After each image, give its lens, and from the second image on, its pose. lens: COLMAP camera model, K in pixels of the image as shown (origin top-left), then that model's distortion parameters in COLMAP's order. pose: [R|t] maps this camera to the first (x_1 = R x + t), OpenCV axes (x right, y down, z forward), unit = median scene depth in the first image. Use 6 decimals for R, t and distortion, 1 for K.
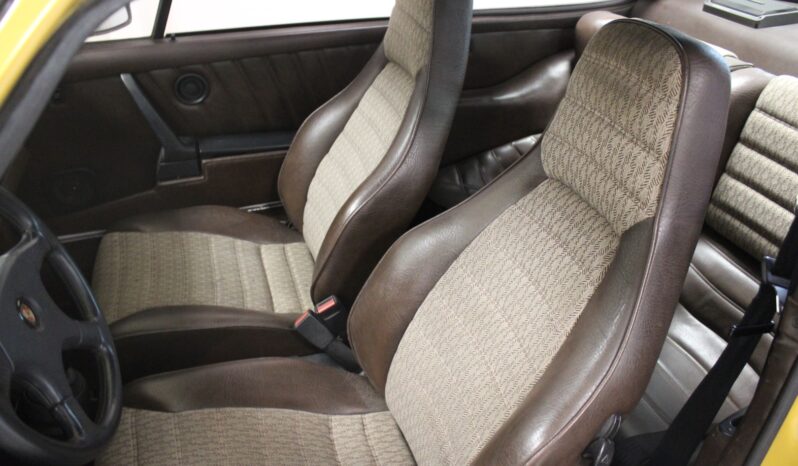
lens RADIAL K [[631.3, 0, 400.8], [0, 631.3, 236.8], [0, 0, 1]] dist [-0.162325, 0.036313]
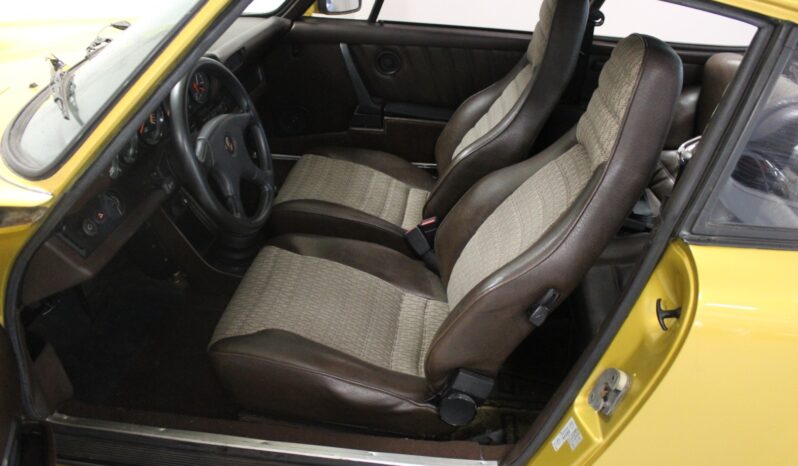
lens RADIAL K [[631.3, 0, 398.4], [0, 631.3, 227.4], [0, 0, 1]] dist [-0.162325, 0.036313]
pose [[0.912119, 0.223906, -0.343372, 0.242706], [-0.242505, 0.970081, -0.011610, 0.125485], [0.330499, 0.093859, 0.939128, -0.256289]]
